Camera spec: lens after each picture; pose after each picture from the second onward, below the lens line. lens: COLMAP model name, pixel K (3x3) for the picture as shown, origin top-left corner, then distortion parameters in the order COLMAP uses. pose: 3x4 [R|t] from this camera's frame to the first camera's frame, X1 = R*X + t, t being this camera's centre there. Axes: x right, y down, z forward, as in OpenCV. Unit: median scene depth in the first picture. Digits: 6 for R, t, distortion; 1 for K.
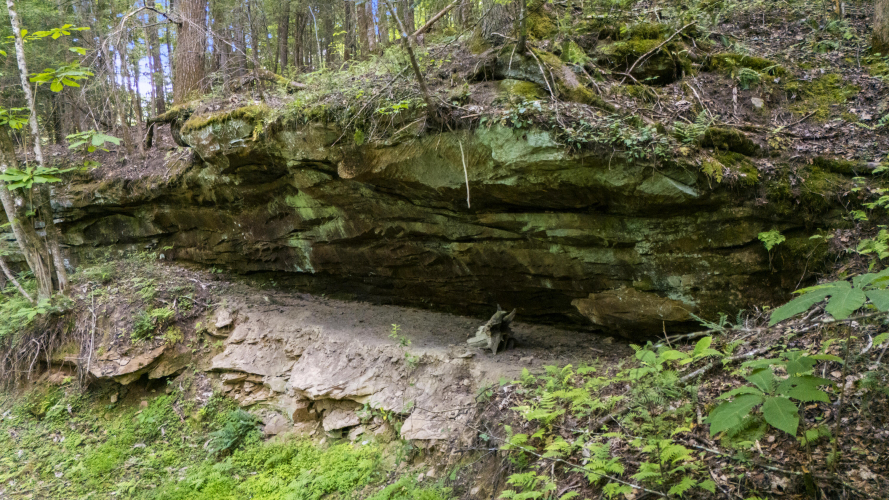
lens RADIAL K [[656.1, 0, 448.7], [0, 656.1, 243.1], [0, 0, 1]] dist [0.084145, -0.102107]
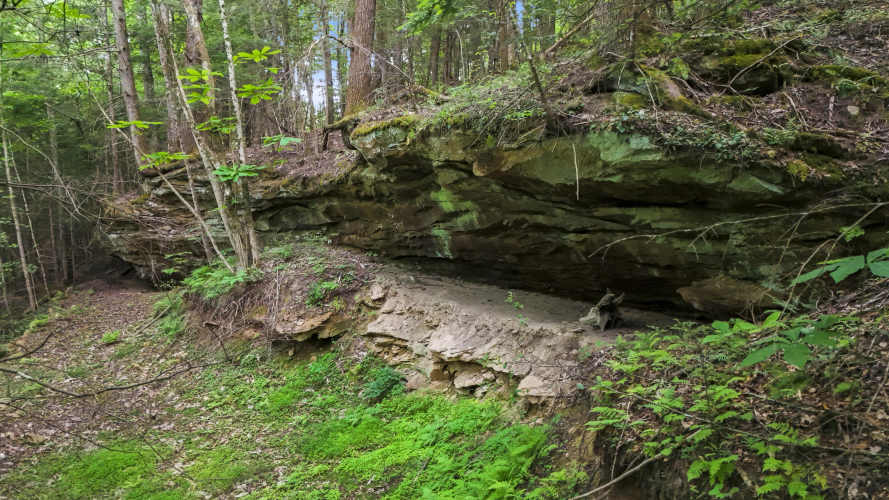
lens RADIAL K [[656.1, 0, 448.7], [0, 656.1, 243.1], [0, 0, 1]] dist [0.084145, -0.102107]
pose [[0.976539, 0.035717, -0.212357, 0.045102], [-0.037349, 0.999295, -0.003681, 0.029191], [0.212076, 0.011526, 0.977185, -0.171267]]
